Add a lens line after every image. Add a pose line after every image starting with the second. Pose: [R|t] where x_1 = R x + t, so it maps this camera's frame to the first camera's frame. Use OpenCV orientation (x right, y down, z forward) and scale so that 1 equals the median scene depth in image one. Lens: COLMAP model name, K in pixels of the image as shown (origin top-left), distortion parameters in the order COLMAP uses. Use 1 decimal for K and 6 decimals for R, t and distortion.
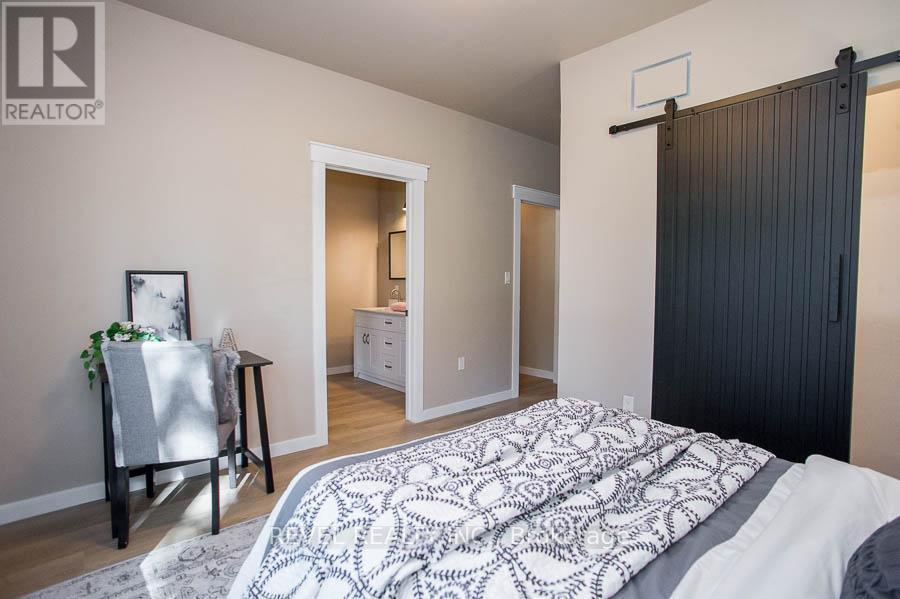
lens RADIAL K [[464.4, 0, 449.9], [0, 464.4, 298.1], [0, 0, 1]] dist [-0.075735, 0.041883]
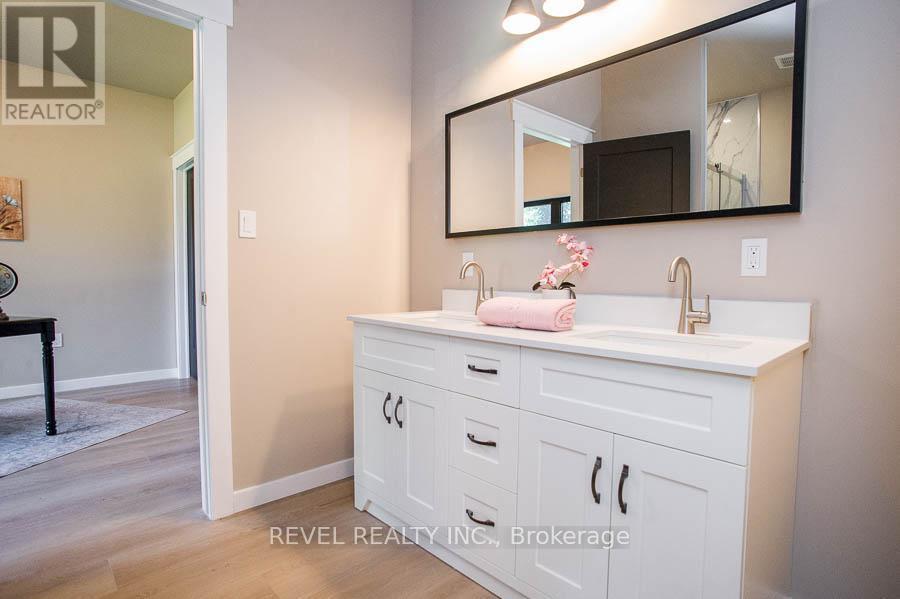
lens RADIAL K [[464.4, 0, 449.9], [0, 464.4, 298.1], [0, 0, 1]] dist [-0.075735, 0.041883]
pose [[0.999560, -0.003914, 0.029417, -0.139208], [0.003856, 0.999991, 0.002026, 0.007510], [-0.029424, -0.001911, 0.999565, 0.622083]]
